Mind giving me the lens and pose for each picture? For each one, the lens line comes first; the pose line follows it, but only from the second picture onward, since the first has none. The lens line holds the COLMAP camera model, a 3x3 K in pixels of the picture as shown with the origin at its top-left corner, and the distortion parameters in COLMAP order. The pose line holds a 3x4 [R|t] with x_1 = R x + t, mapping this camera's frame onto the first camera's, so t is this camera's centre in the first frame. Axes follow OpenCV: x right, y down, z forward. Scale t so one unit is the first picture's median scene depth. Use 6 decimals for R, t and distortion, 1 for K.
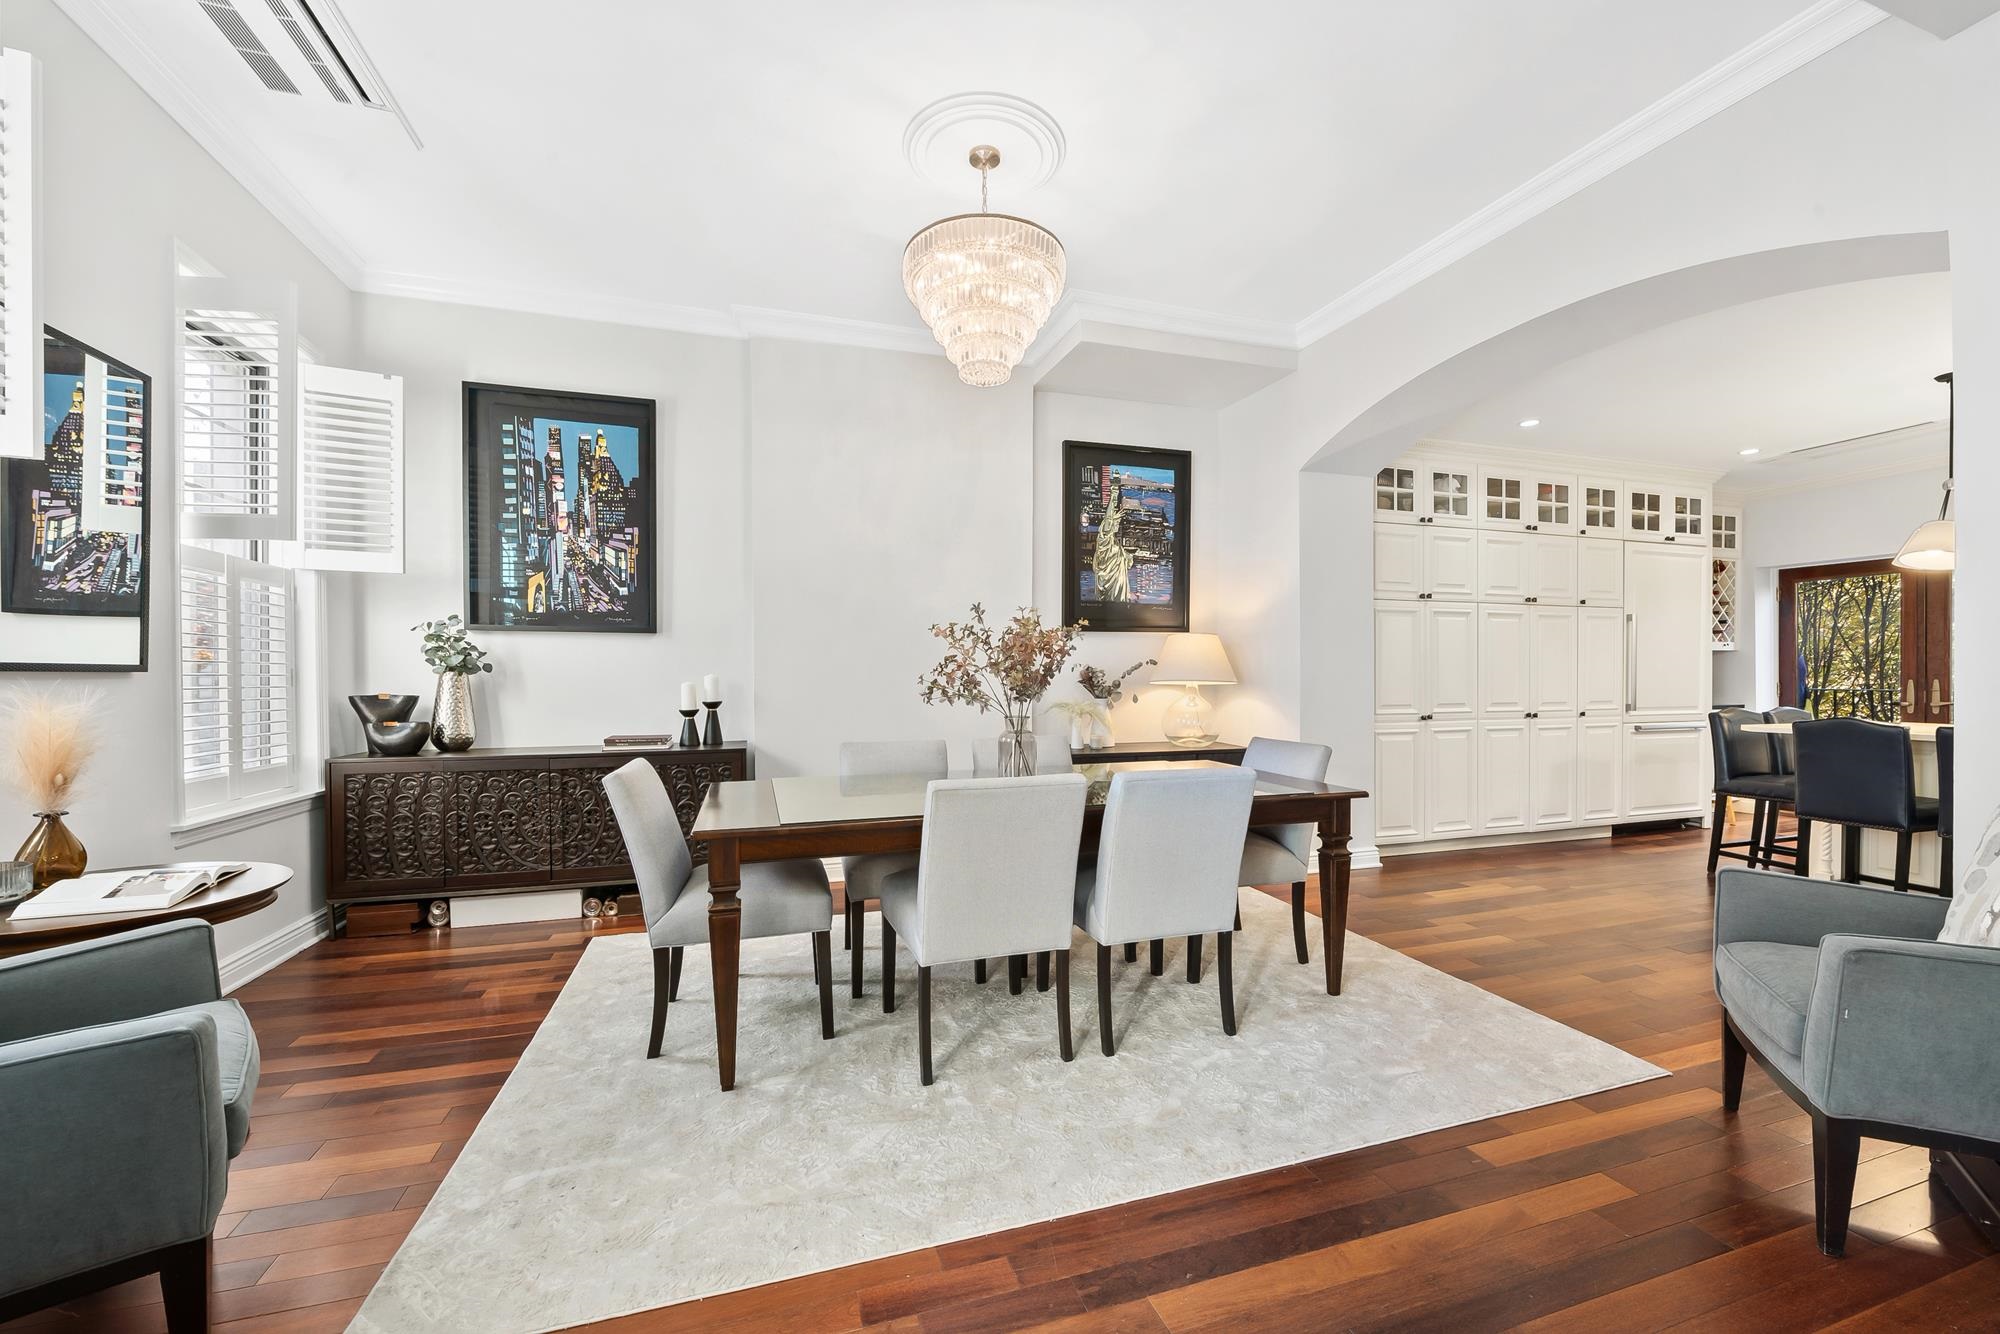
lens RADIAL K [[802.5, 0, 999.8], [0, 802.5, 689.3], [0, 0, 1]] dist [-0.008580, -0.000695]
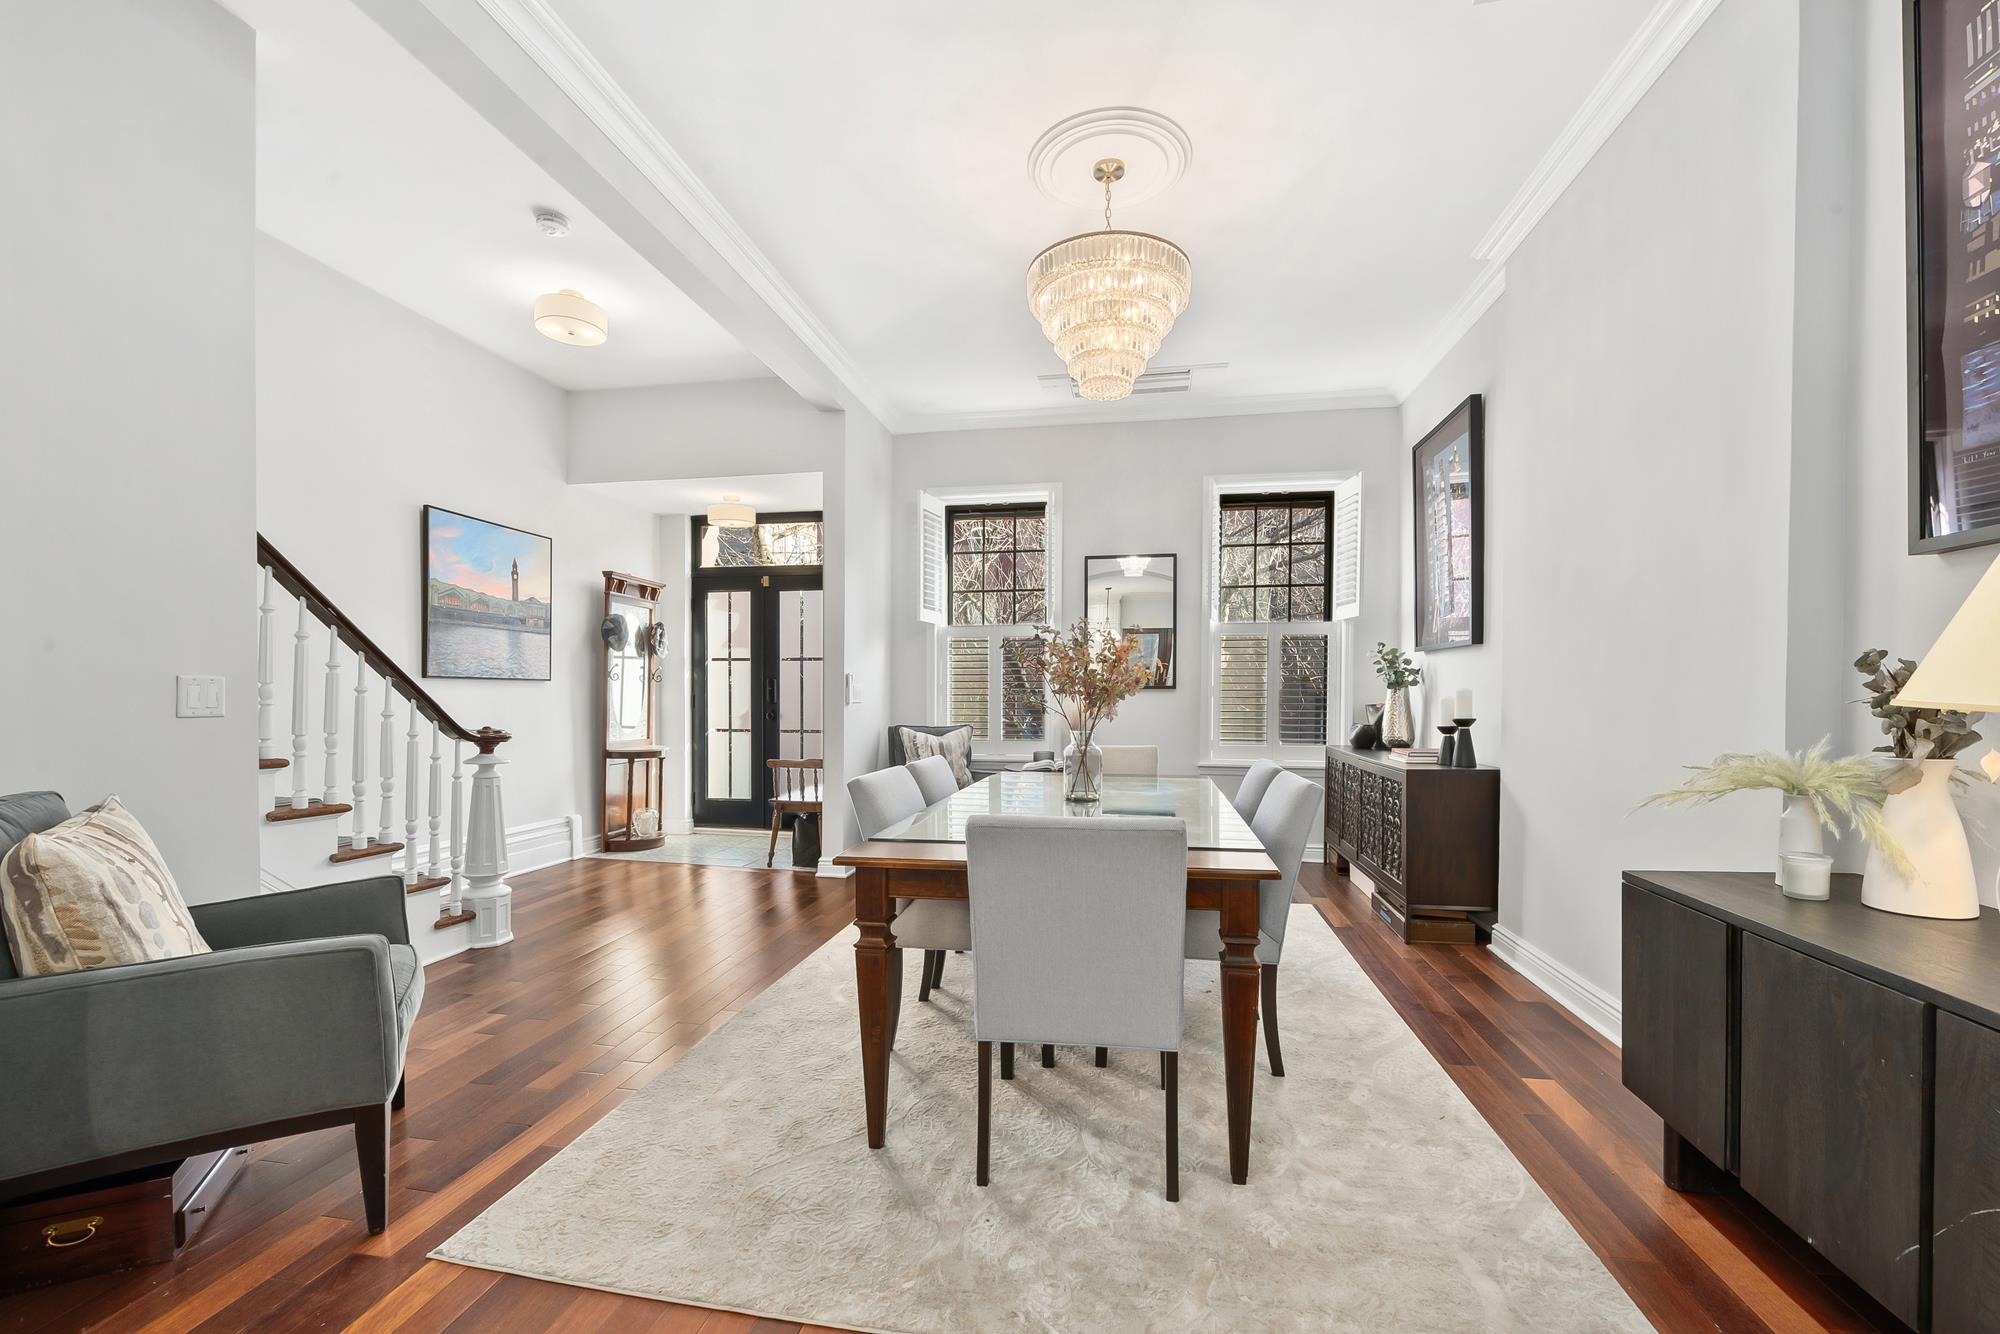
lens RADIAL K [[802.5, 0, 1000.9], [0, 802.5, 715.9], [0, 0, 1]] dist [-0.008580, -0.000695]
pose [[-0.468110, 0.026858, -0.883262, 0.717581], [-0.012450, 0.999238, 0.036983, -0.014497], [0.883583, 0.028308, -0.467419, 1.040516]]
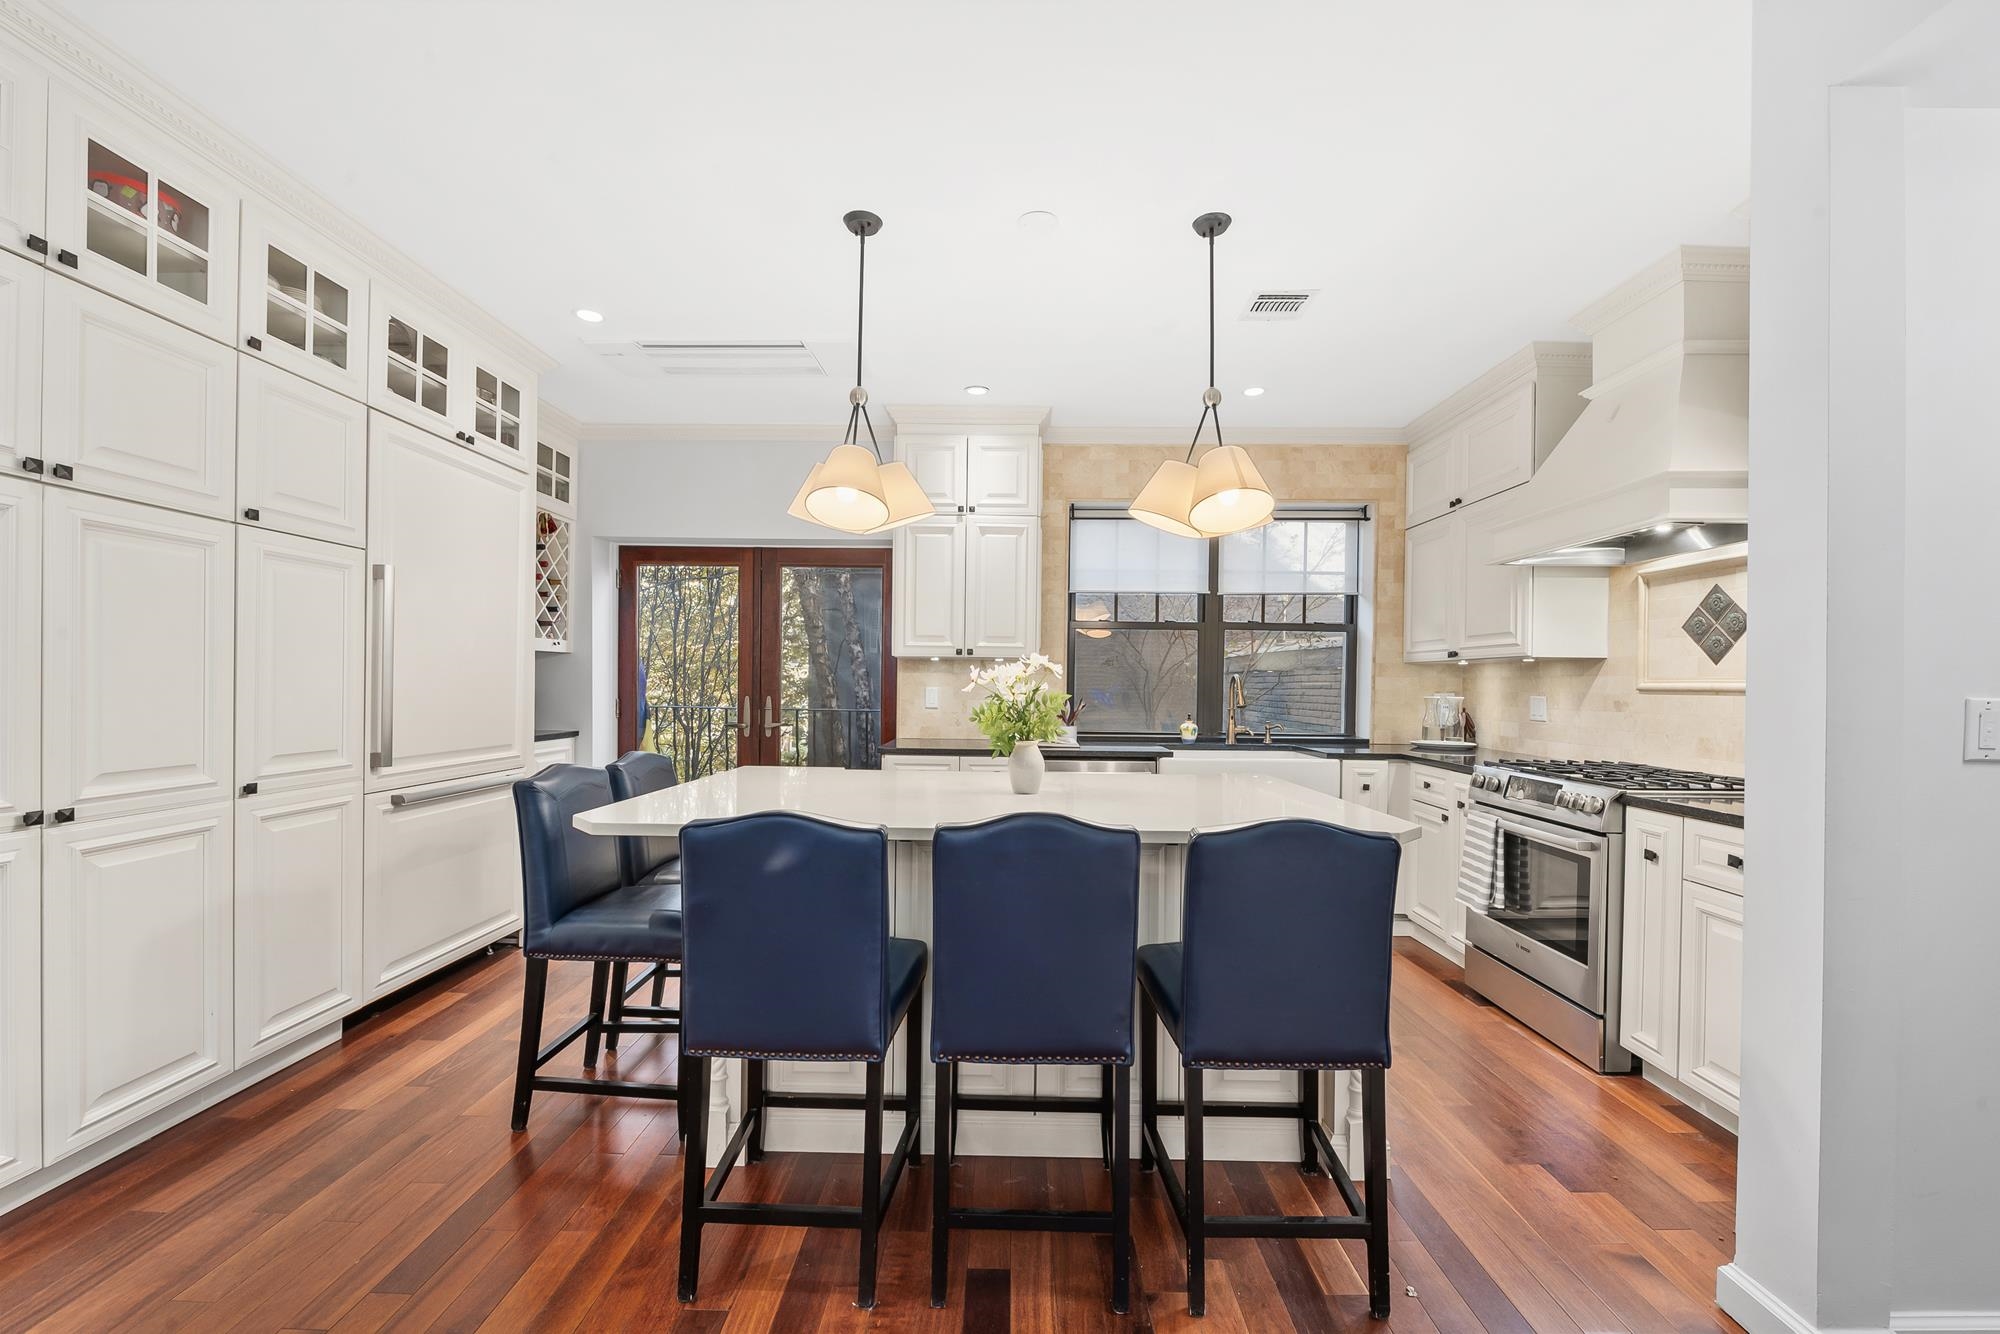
lens RADIAL K [[802.5, 0, 997.8], [0, 802.5, 680.0], [0, 0, 1]] dist [-0.008580, -0.000695]
pose [[0.329334, 0.010991, 0.944149, 0.662718], [0.000718, 0.999929, -0.011891, -0.027952], [-0.944213, 0.004594, 0.329303, 0.709270]]
